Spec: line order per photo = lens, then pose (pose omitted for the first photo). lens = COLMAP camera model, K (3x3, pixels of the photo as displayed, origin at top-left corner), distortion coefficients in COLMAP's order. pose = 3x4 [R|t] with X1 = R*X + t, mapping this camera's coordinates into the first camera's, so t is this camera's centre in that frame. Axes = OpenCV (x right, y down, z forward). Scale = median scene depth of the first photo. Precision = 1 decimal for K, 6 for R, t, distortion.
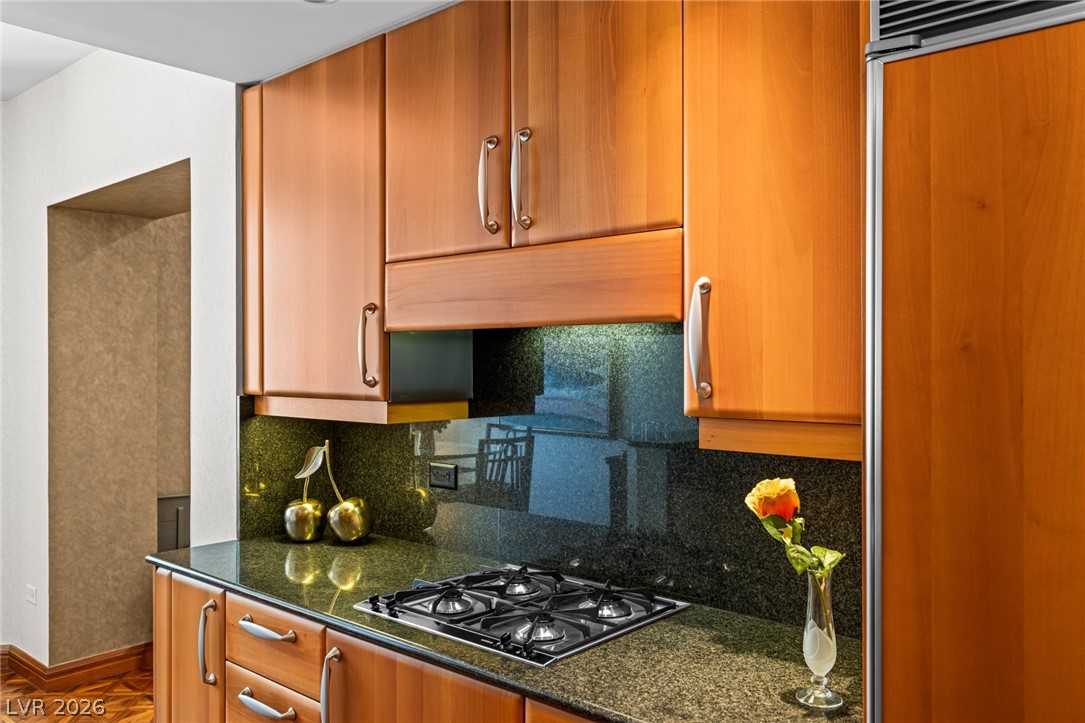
lens RADIAL K [[863.0, 0, 542.4], [0, 863.0, 362.7], [0, 0, 1]] dist [0.011999, -0.009434]
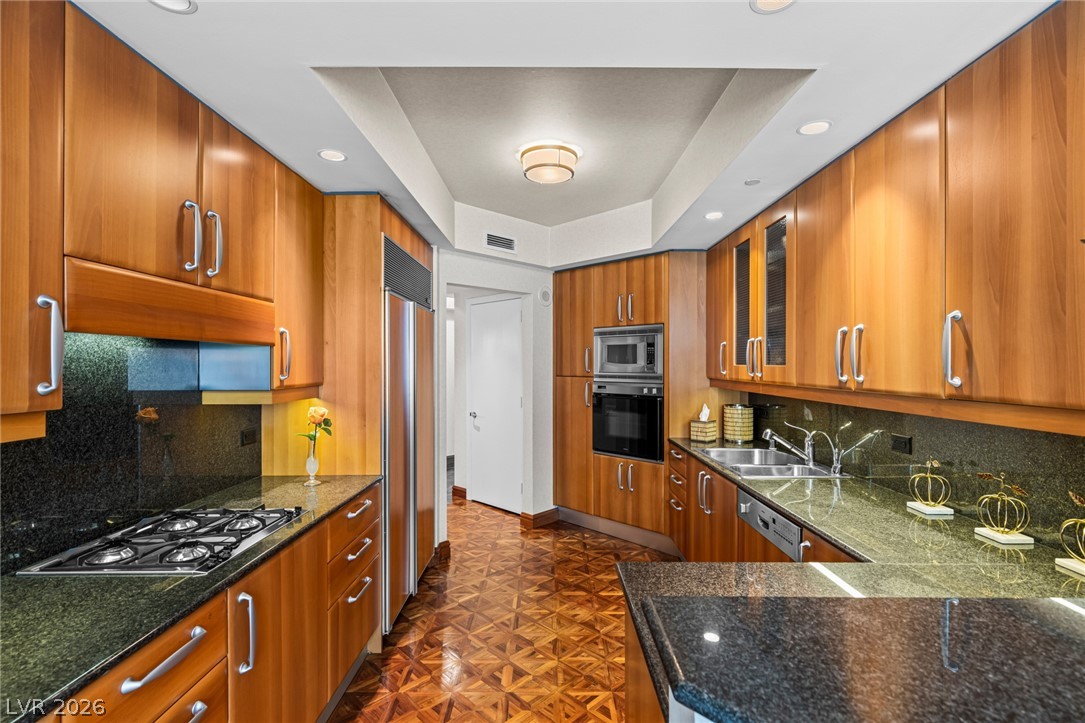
lens RADIAL K [[508.2, 0, 548.0], [0, 508.2, 362.8], [0, 0, 1]] dist [-0.003777, -0.000474]
pose [[-0.661597, 0.004558, 0.749846, -1.054098], [0.001240, 0.999987, -0.004984, 0.000420], [-0.749858, -0.002368, -0.661594, 1.123313]]
